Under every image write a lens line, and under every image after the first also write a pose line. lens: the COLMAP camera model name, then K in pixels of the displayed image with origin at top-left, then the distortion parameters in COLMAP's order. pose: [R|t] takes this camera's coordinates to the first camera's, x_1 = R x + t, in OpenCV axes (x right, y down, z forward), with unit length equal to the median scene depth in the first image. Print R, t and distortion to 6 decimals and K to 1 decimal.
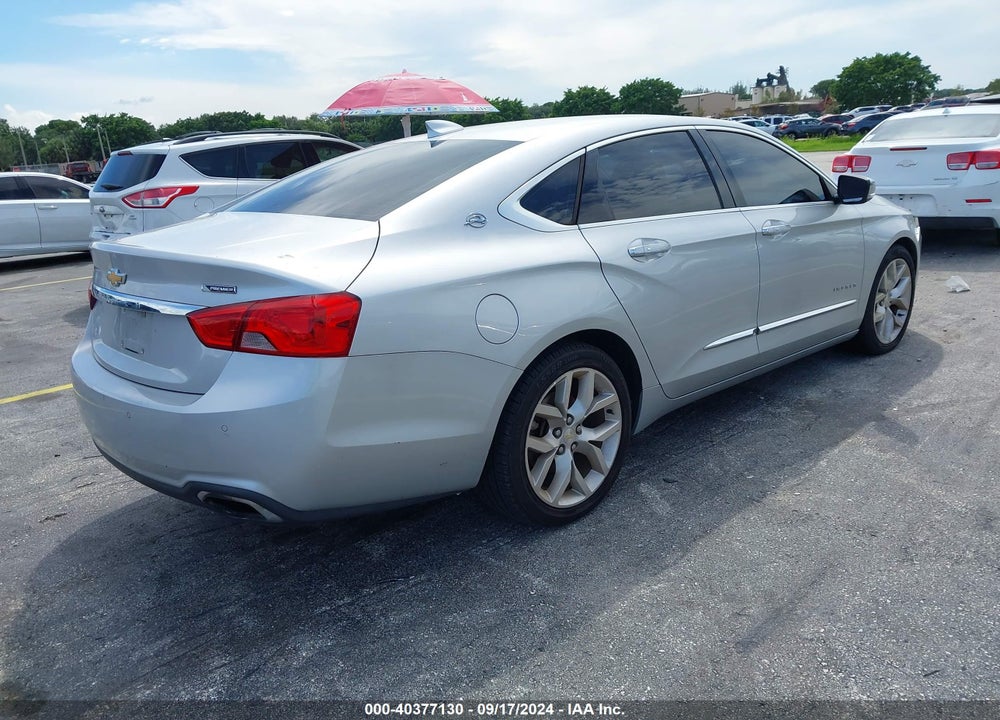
lens RADIAL K [[798.3, 0, 495.8], [0, 798.3, 371.7], [0, 0, 1]] dist [0.003491, -0.004418]
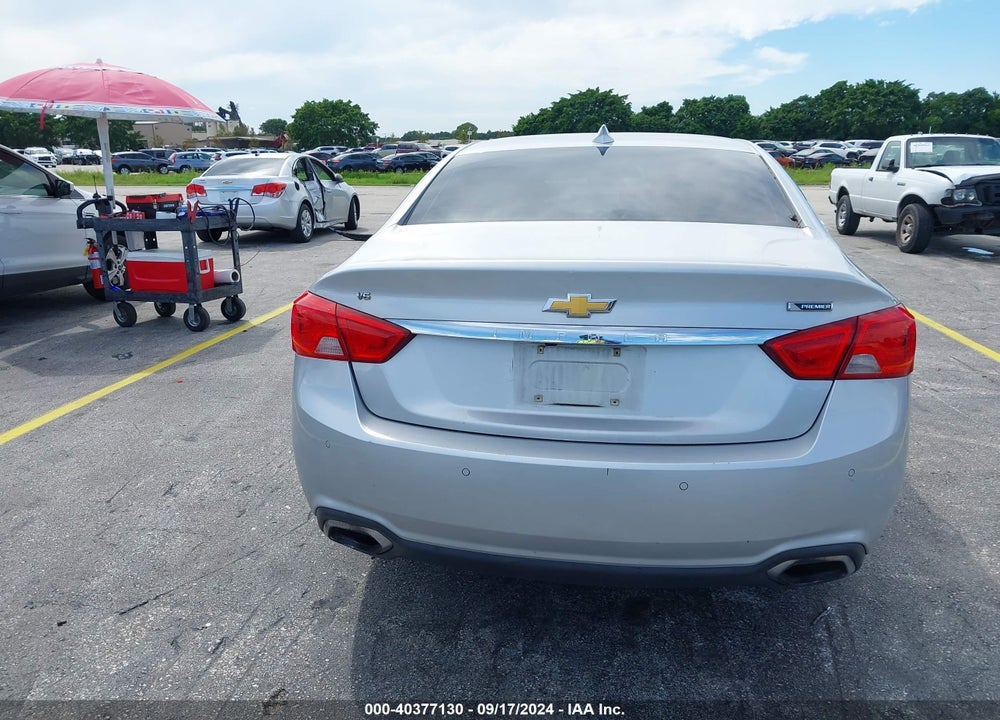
lens RADIAL K [[788.7, 0, 489.8], [0, 788.7, 379.3], [0, 0, 1]] dist [0.013195, -0.009438]
pose [[0.804172, -0.107357, 0.584622, -0.534863], [0.122945, 0.992327, 0.013111, -0.039596], [-0.581543, 0.061333, 0.811200, 0.264755]]
